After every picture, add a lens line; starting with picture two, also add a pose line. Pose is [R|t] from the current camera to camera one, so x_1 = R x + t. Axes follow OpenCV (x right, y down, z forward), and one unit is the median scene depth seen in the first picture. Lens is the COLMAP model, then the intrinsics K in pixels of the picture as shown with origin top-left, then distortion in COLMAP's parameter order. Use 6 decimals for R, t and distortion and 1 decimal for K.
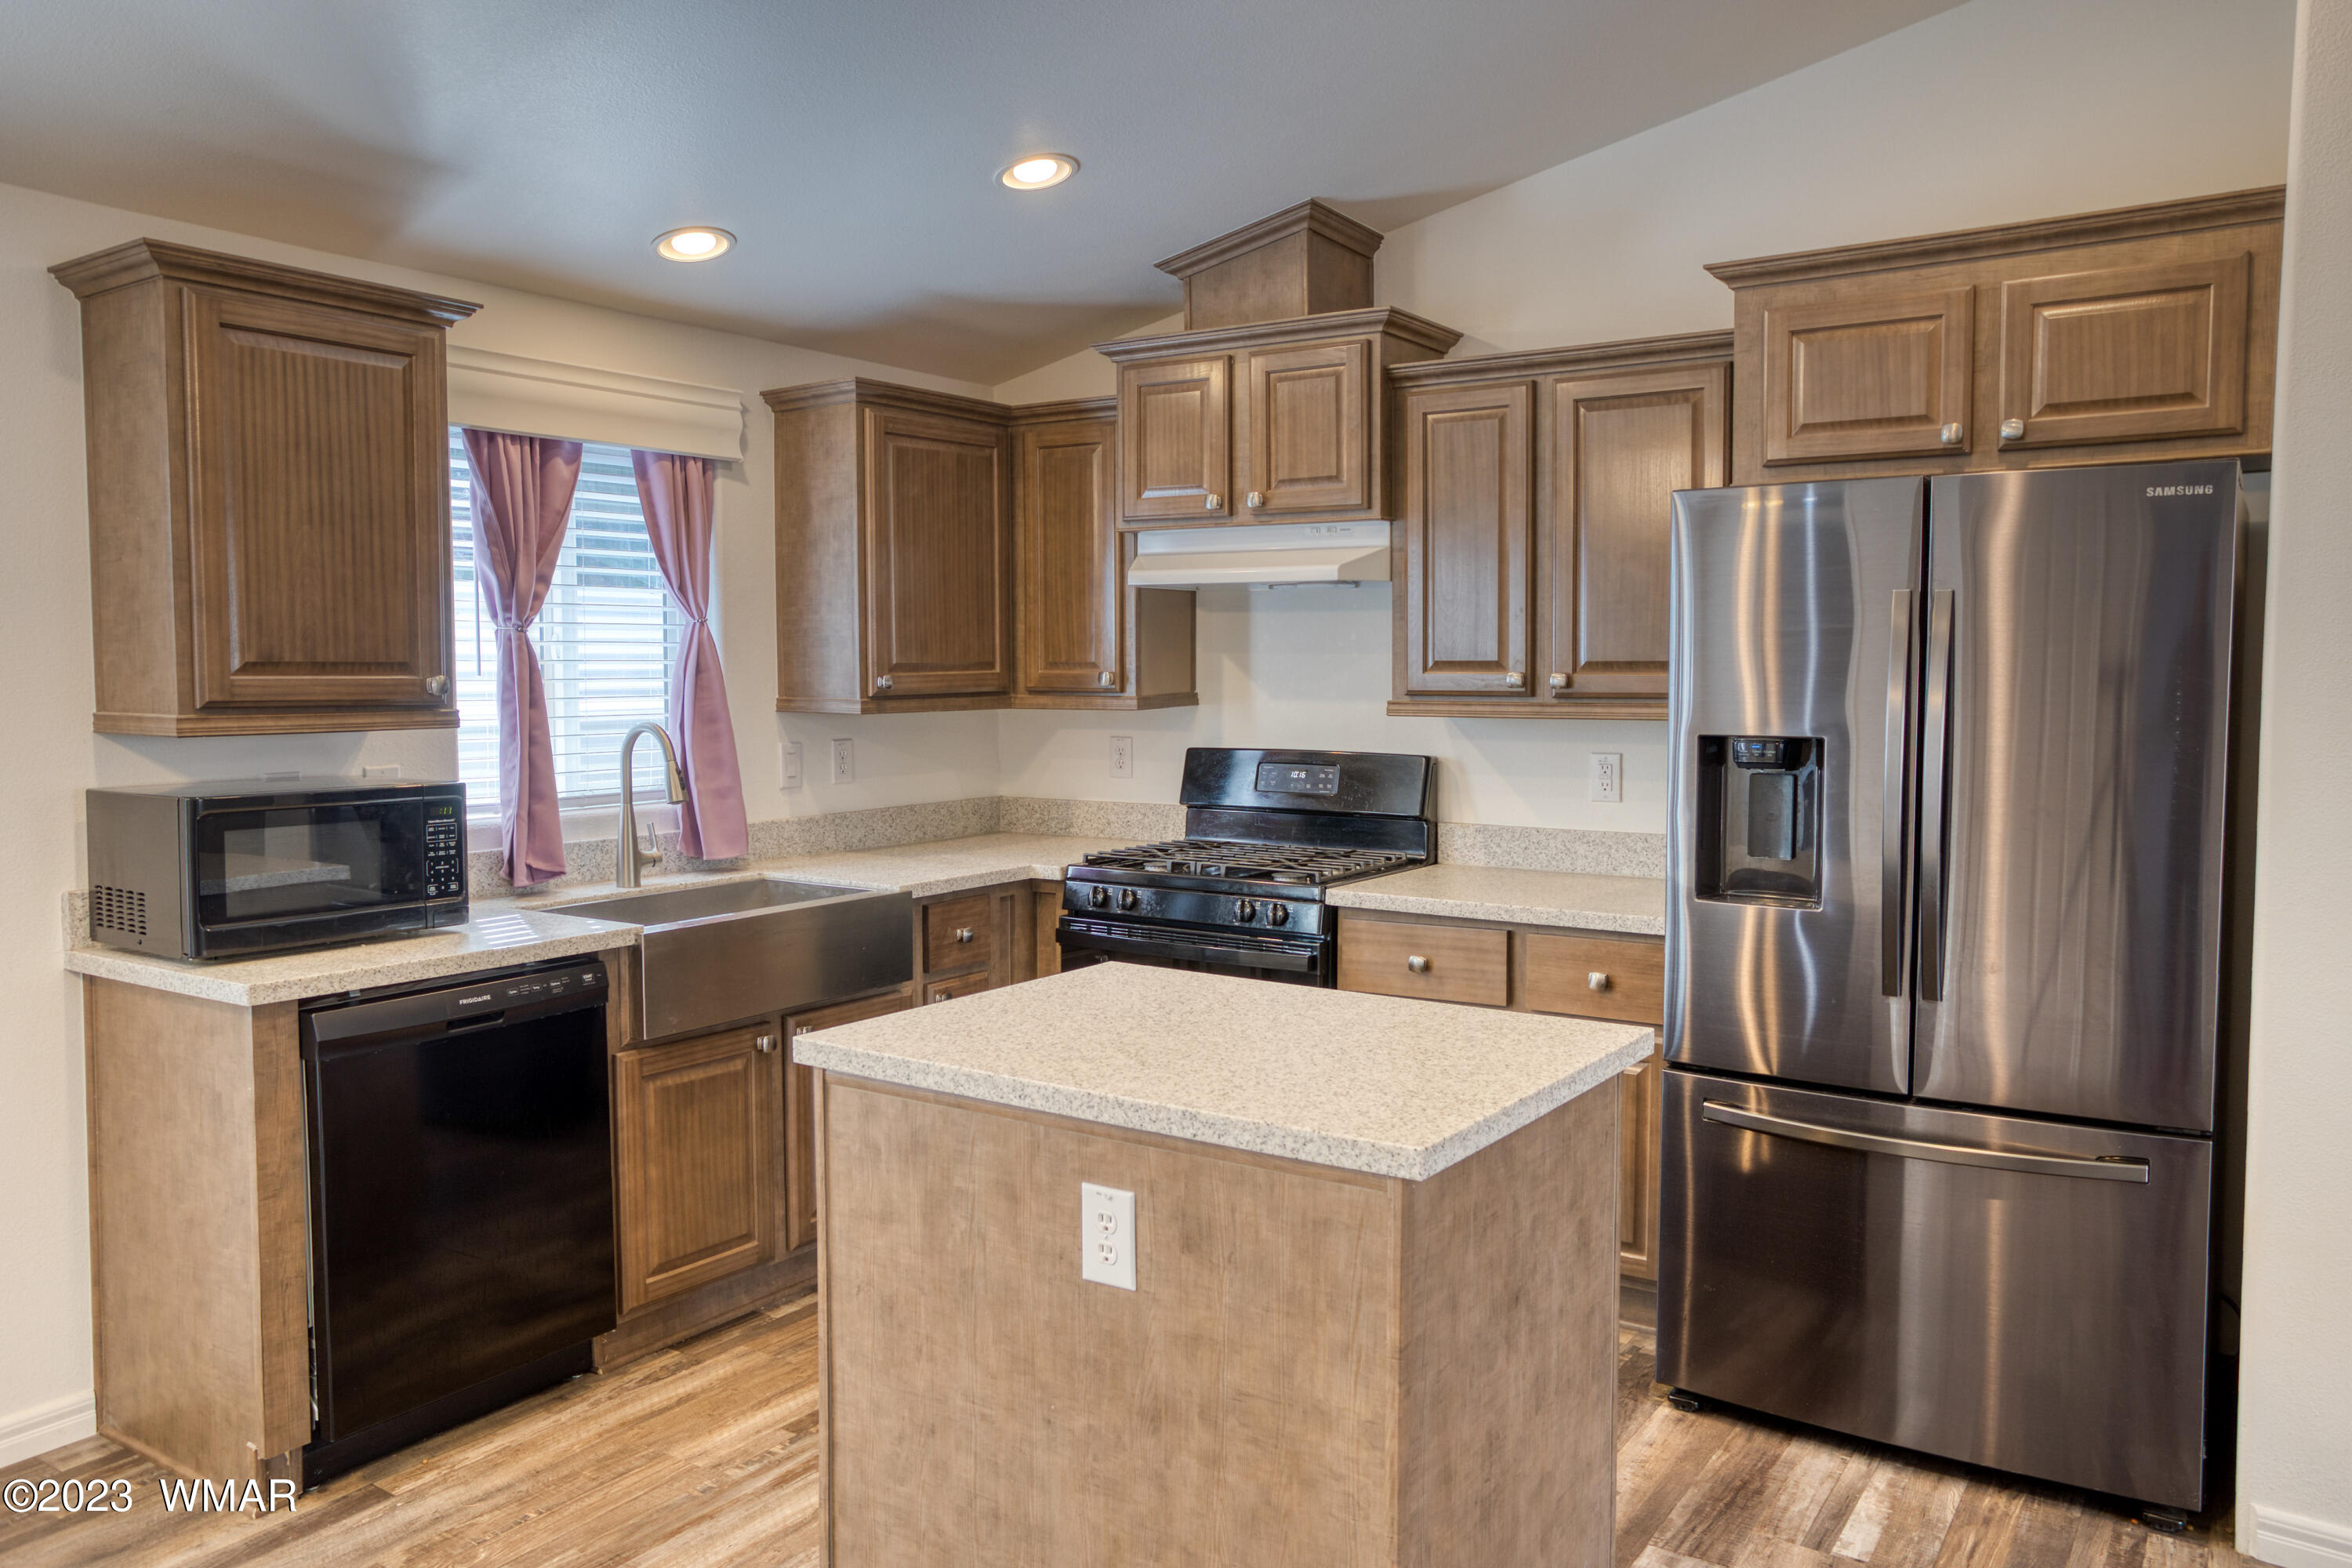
lens RADIAL K [[1685.6, 0, 1167.4], [0, 1685.6, 774.3], [0, 0, 1]] dist [-0.018967, 0.015774]
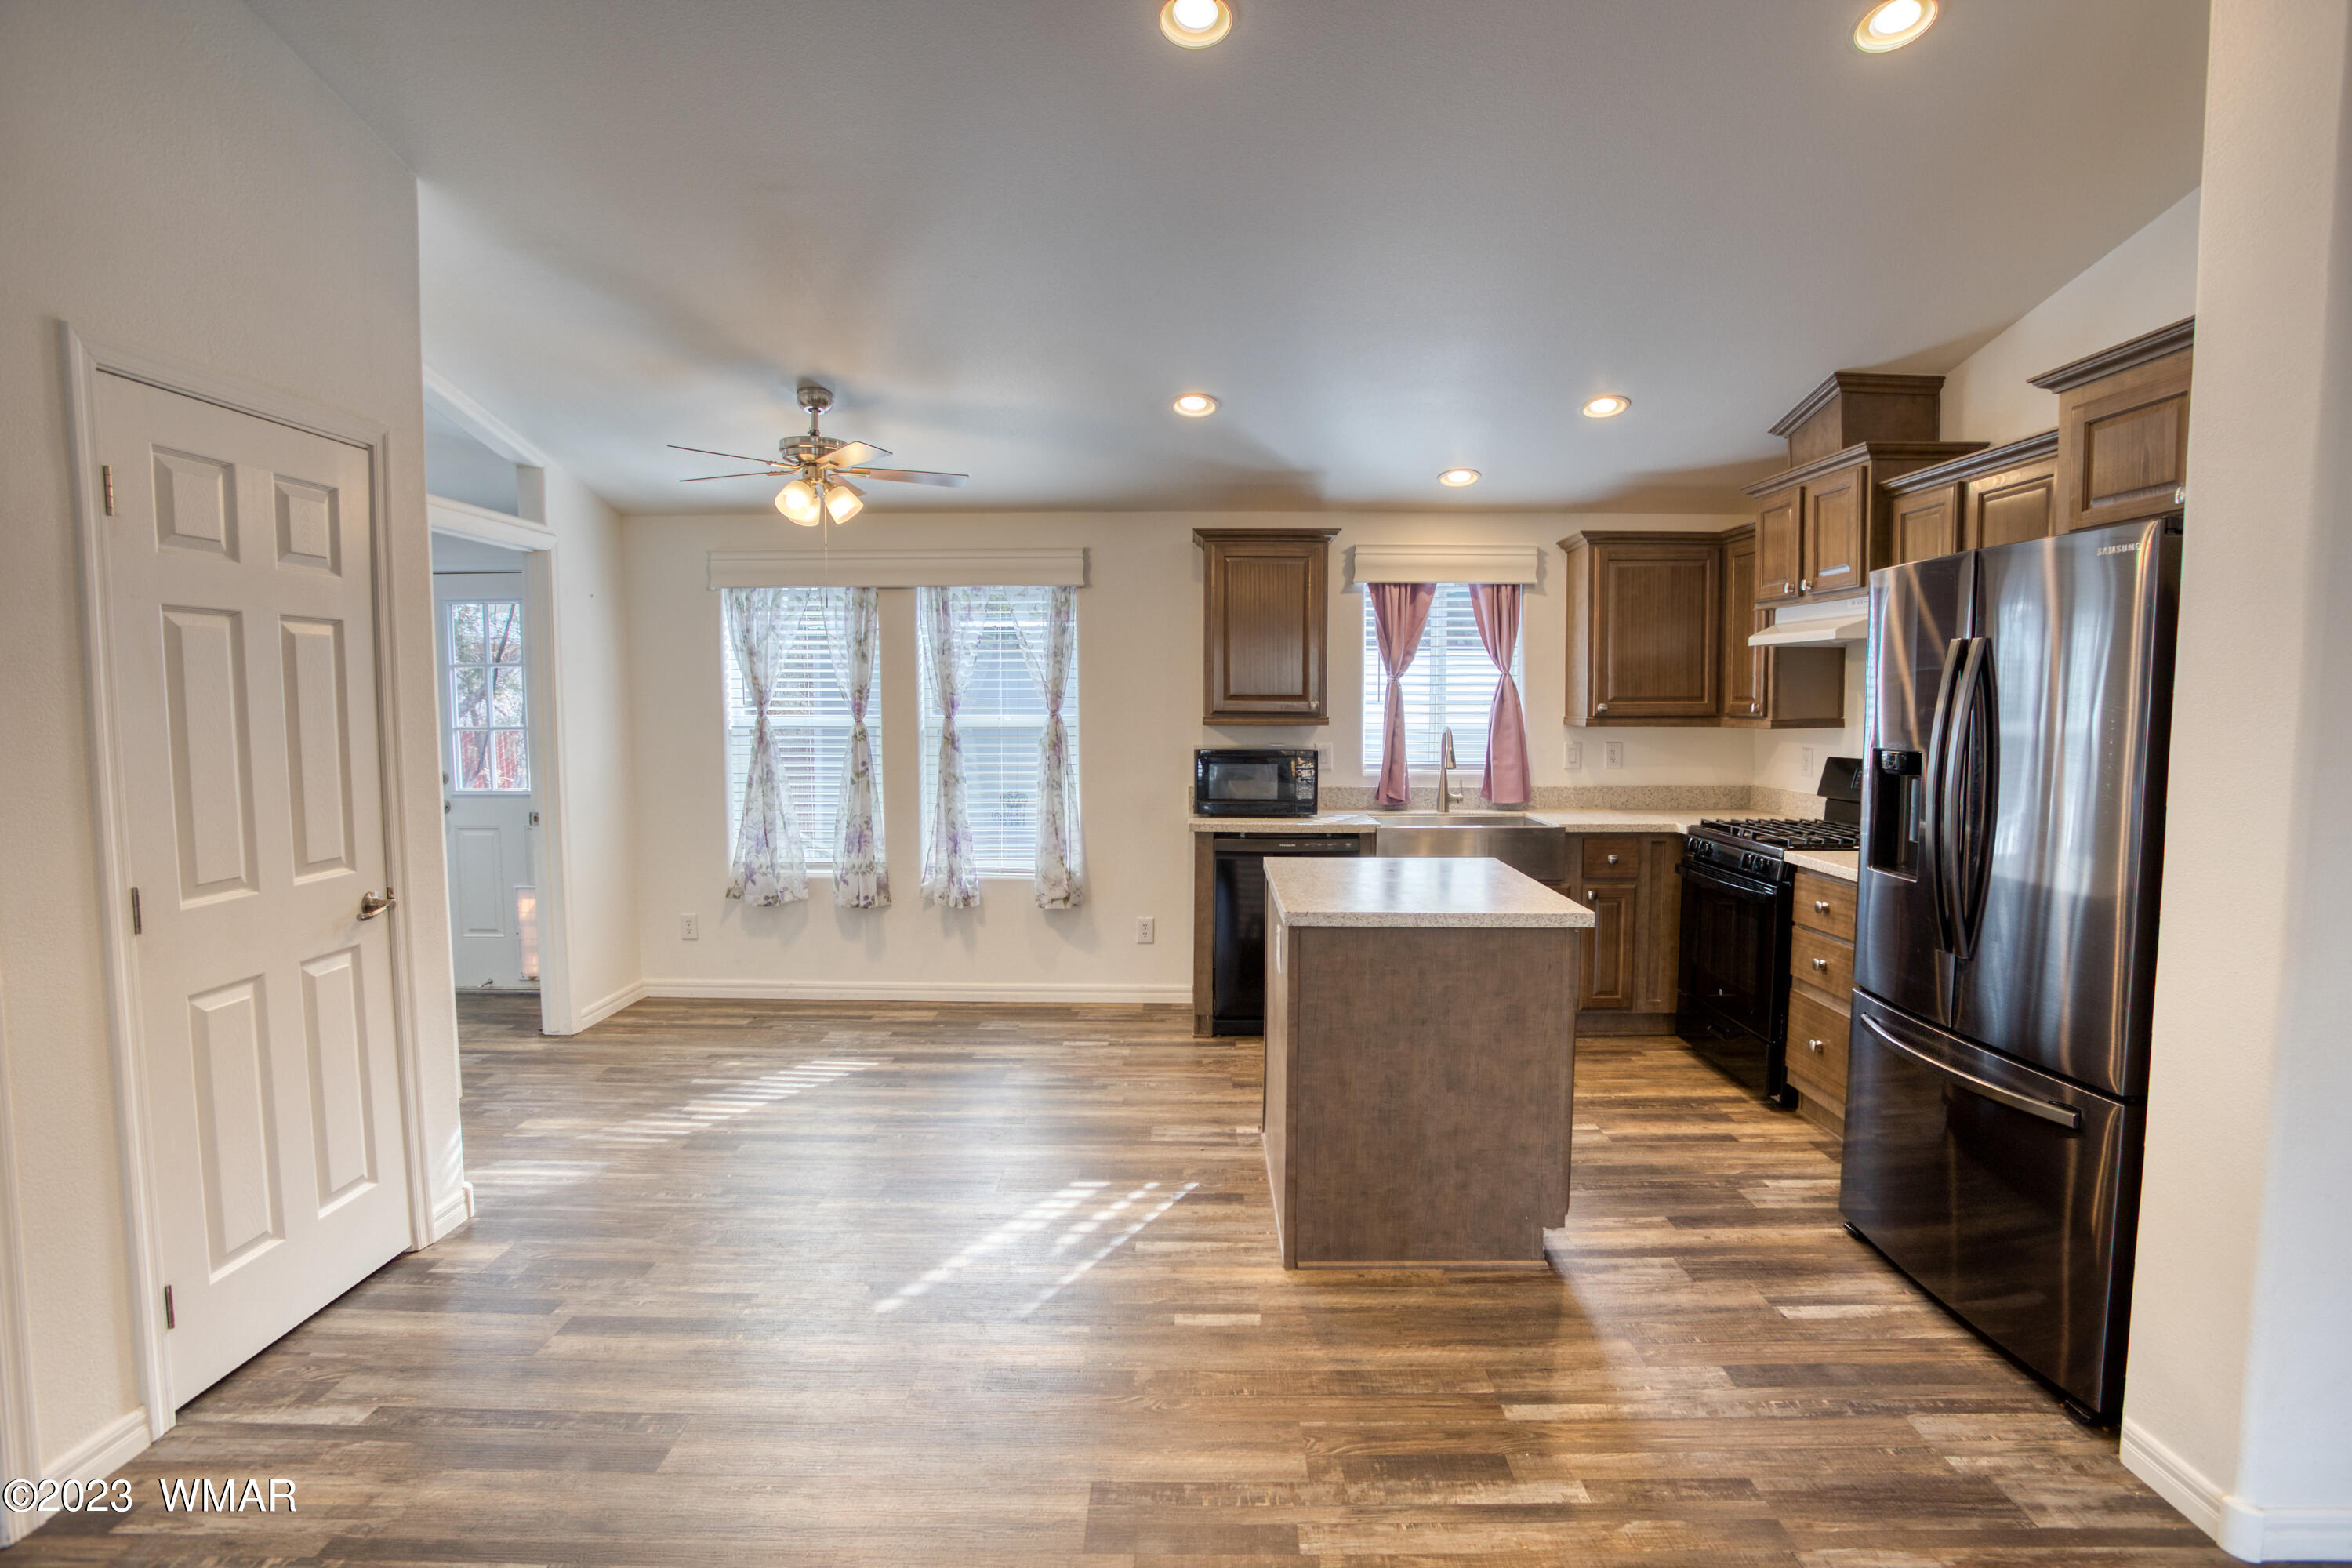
lens RADIAL K [[1153.6, 0, 1180.5], [0, 1153.6, 780.7], [0, 0, 1]] dist [-0.067272, 0.023689]
pose [[0.553806, 0.058349, -0.830599, 0.628248], [-0.056116, 0.997889, 0.032685, 0.005270], [0.830753, 0.028508, 0.555911, 0.015673]]
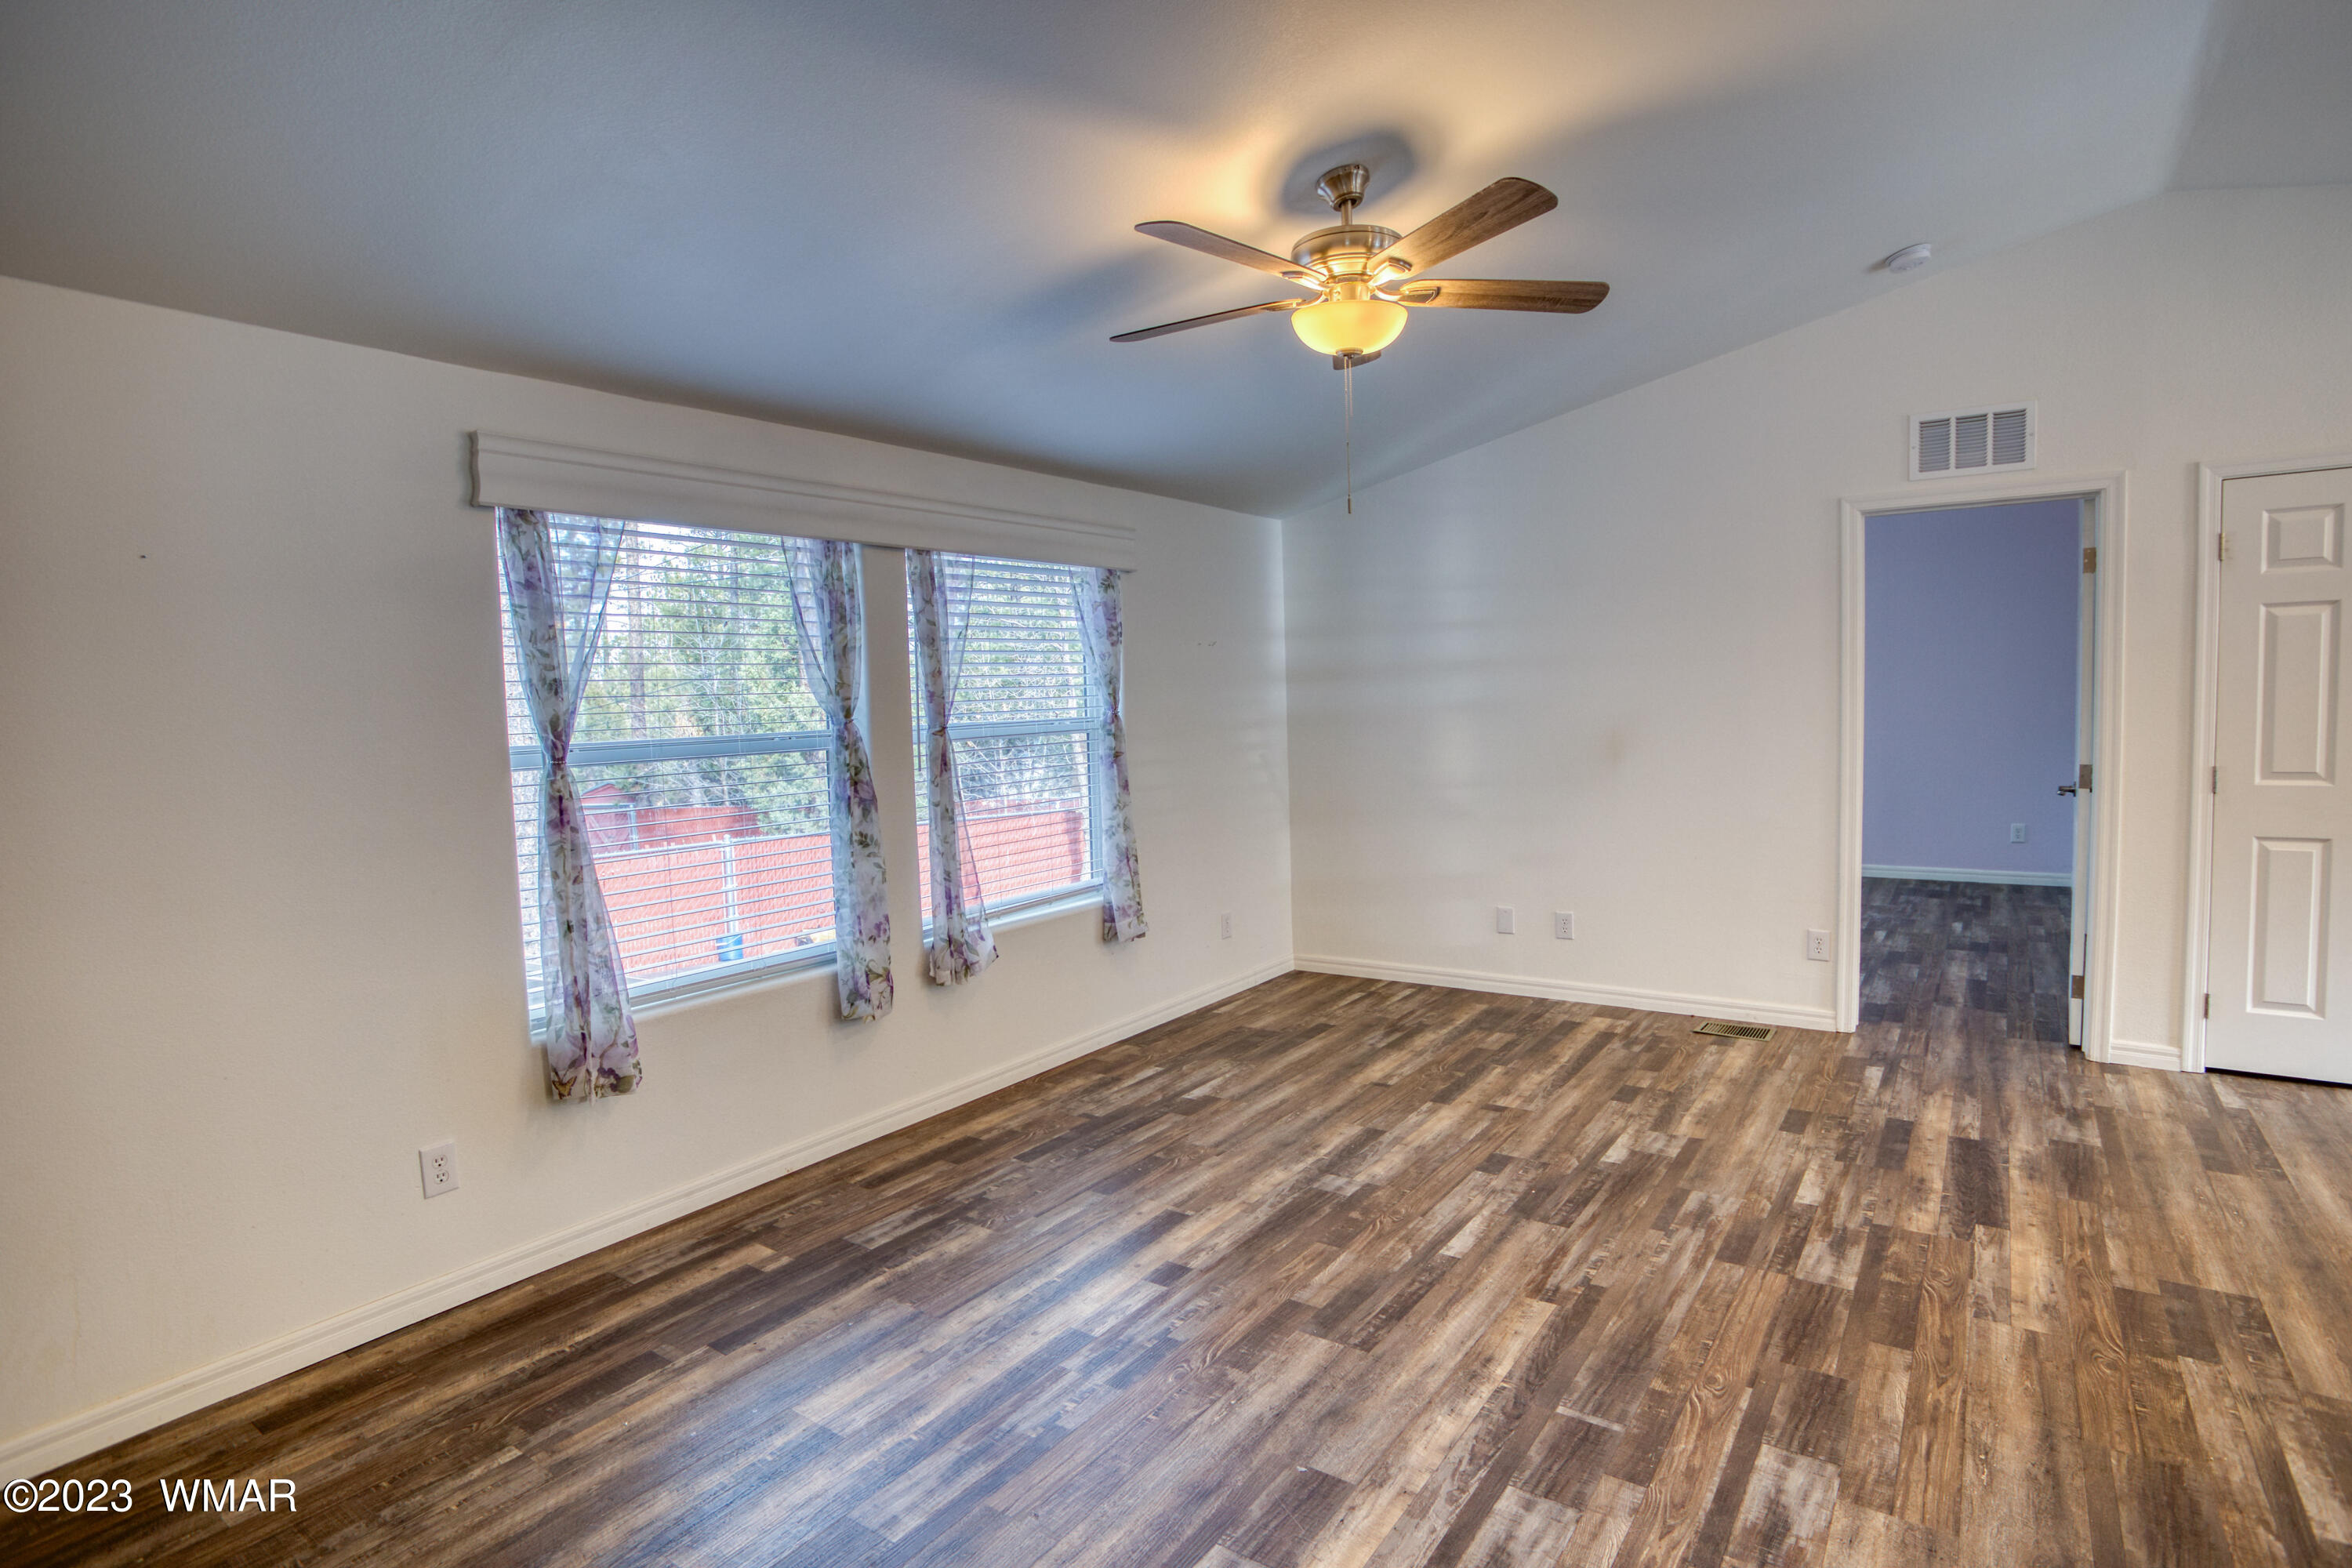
lens RADIAL K [[1175.4, 0, 1180.7], [0, 1175.4, 767.4], [0, 0, 1]] dist [-0.049985, 0.010141]
pose [[-0.999169, 0.029516, 0.028113, 0.779165], [0.032887, 0.991206, 0.128177, -0.053190], [-0.024083, 0.128995, -0.991353, 0.916111]]
